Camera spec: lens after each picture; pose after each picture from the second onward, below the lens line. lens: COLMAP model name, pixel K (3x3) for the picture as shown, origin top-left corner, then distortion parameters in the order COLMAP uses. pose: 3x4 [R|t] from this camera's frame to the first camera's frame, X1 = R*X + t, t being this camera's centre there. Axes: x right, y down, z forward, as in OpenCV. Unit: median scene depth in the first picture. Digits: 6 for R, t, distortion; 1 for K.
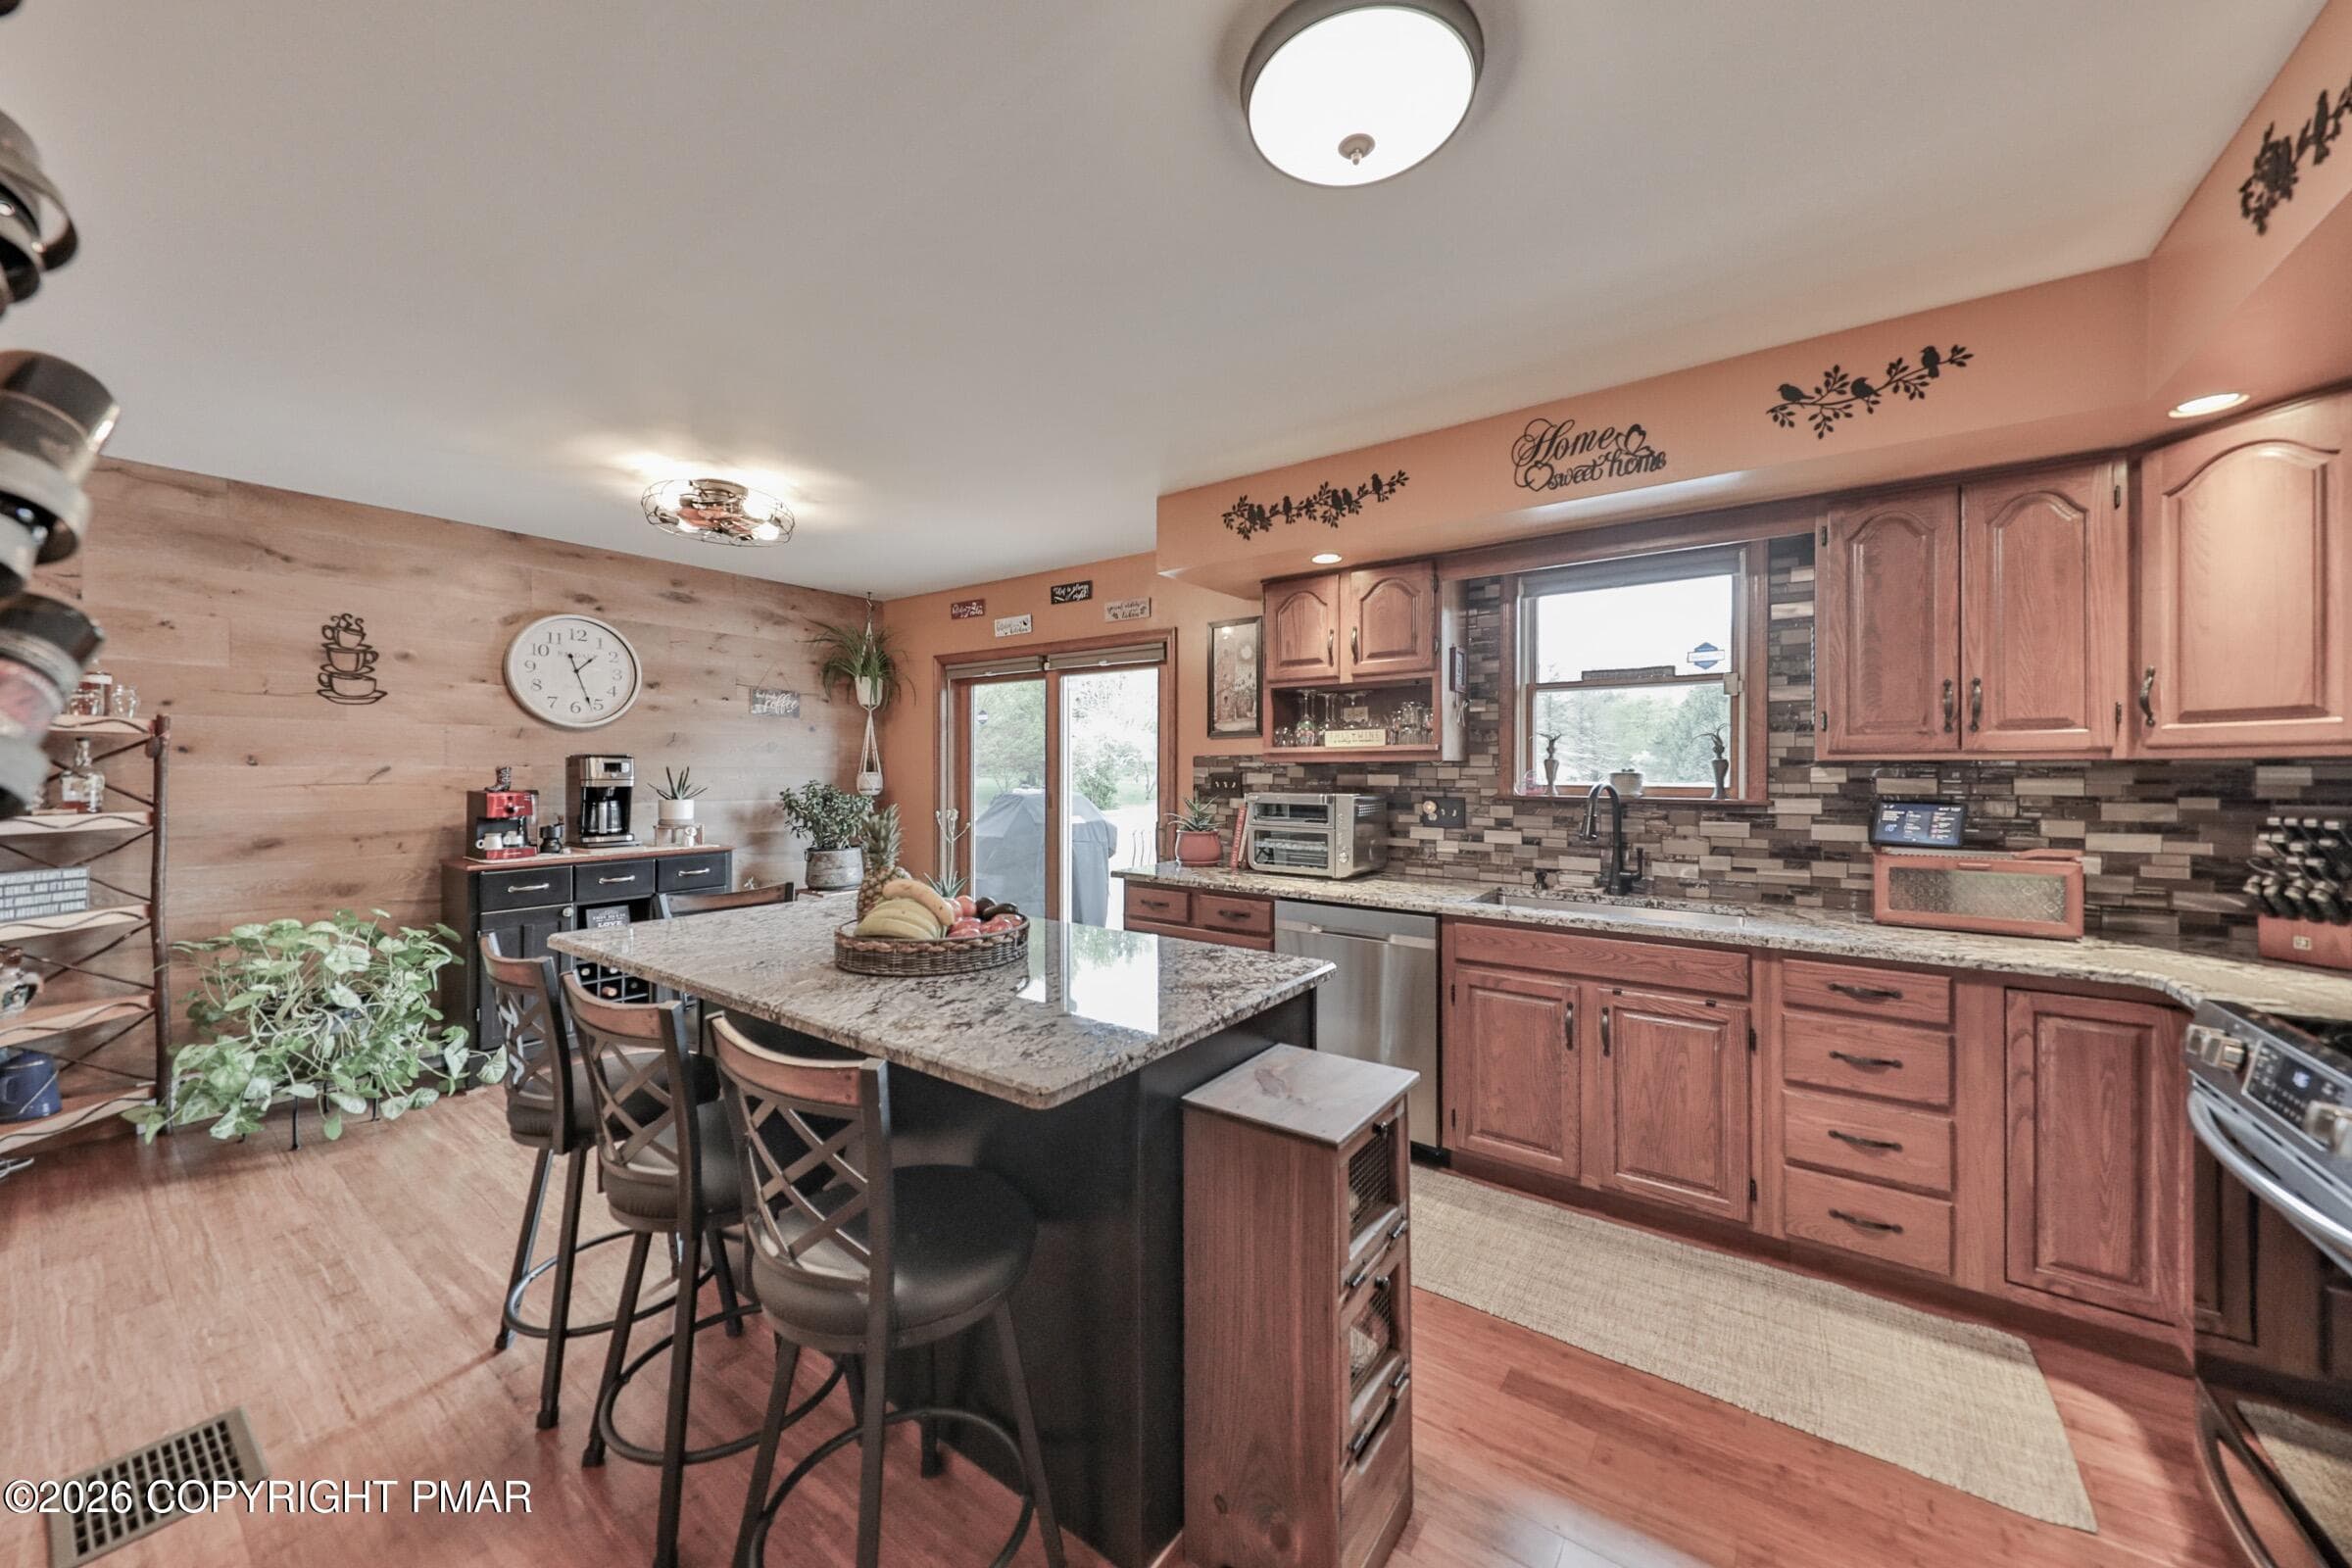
lens RADIAL K [[828.4, 0, 1181.9], [0, 828.4, 771.2], [0, 0, 1]] dist [0.009565, -0.000227]
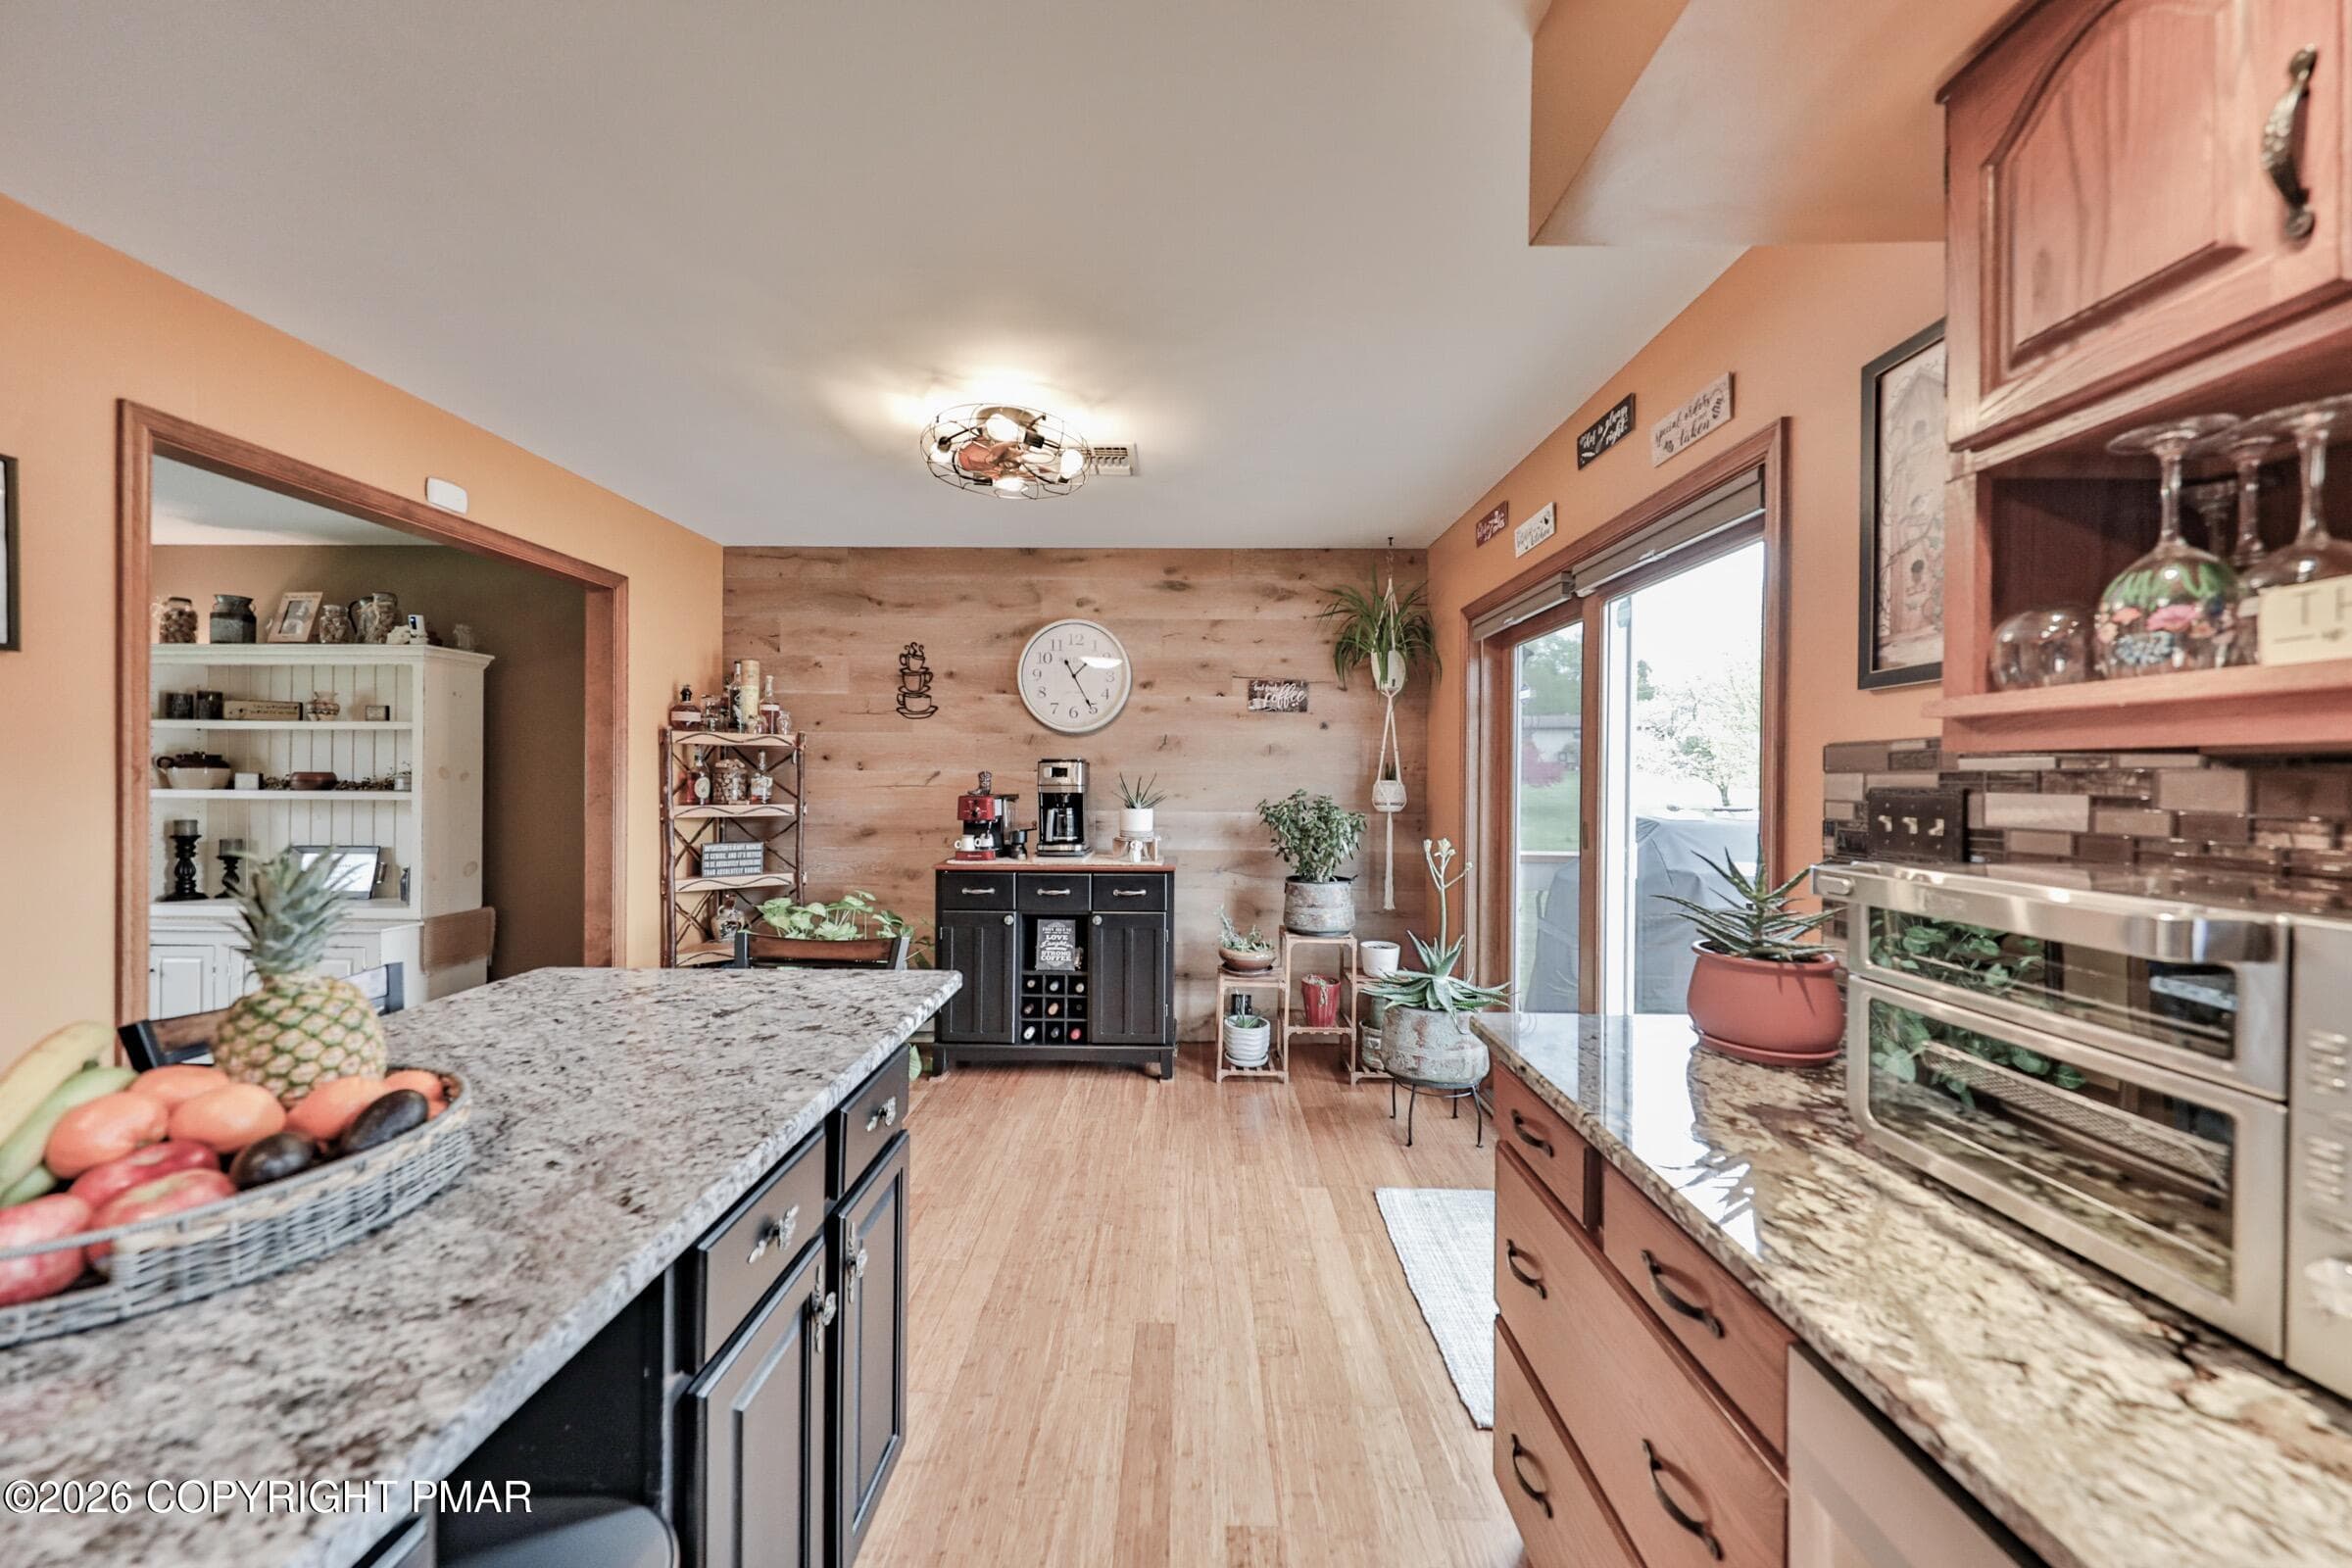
lens RADIAL K [[828.4, 0, 1171.7], [0, 828.4, 777.7], [0, 0, 1]] dist [0.009565, -0.000227]
pose [[0.568644, 0.005646, -0.822564, 0.159194], [-0.009403, 0.999956, 0.000363, -0.000083], [0.822530, 0.007528, 0.568672, 0.556048]]
